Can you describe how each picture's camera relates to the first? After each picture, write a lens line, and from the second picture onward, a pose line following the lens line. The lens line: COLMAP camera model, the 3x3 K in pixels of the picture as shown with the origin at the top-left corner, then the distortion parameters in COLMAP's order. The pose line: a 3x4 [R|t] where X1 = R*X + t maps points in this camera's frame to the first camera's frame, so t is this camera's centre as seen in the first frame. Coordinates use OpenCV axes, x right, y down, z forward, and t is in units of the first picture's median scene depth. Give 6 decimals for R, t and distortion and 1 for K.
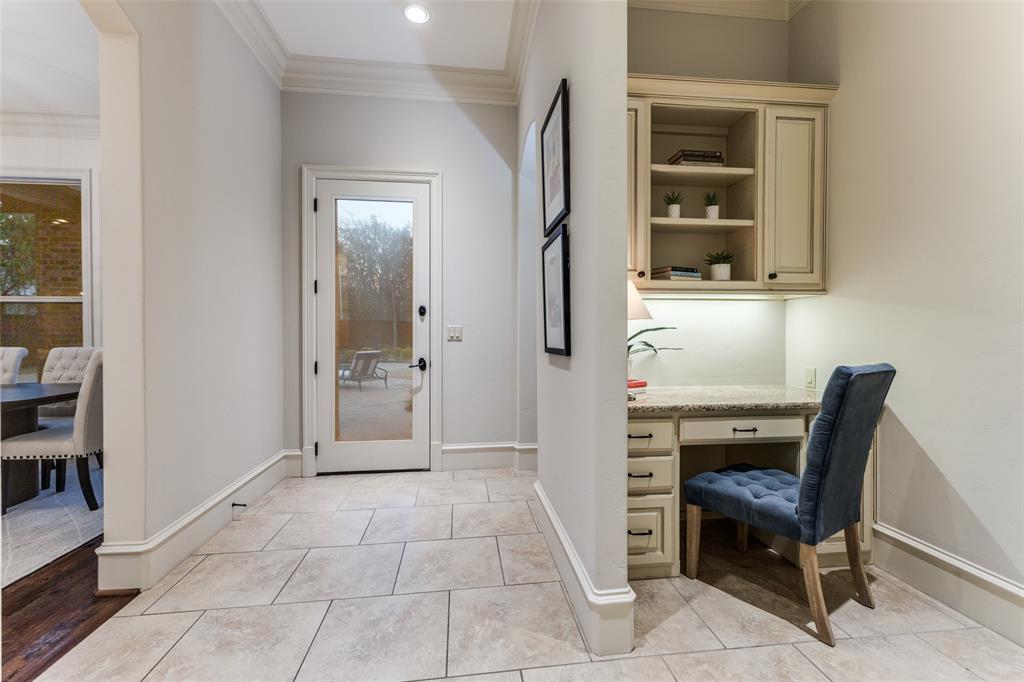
lens RADIAL K [[440.6, 0, 514.4], [0, 440.6, 338.6], [0, 0, 1]] dist [0.017791, -0.006591]
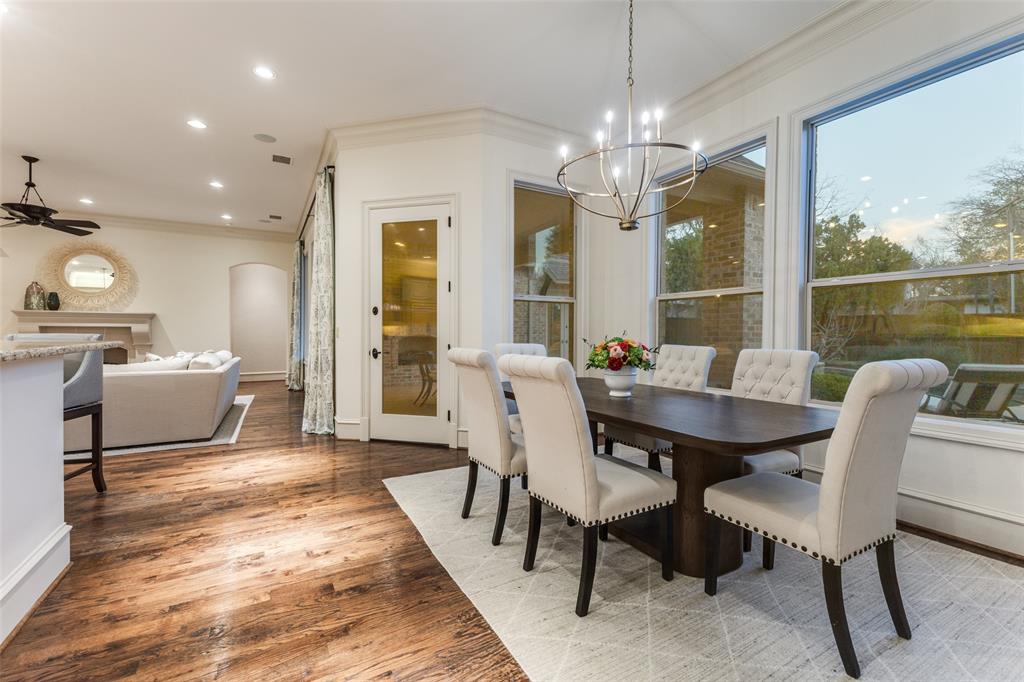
lens RADIAL K [[440.6, 0, 514.4], [0, 440.6, 338.6], [0, 0, 1]] dist [0.017791, -0.006591]
pose [[0.386979, 0.016819, -0.921935, -0.416641], [-0.016675, 0.999798, 0.011240, 0.000073], [0.921938, 0.011024, 0.387181, 0.292128]]
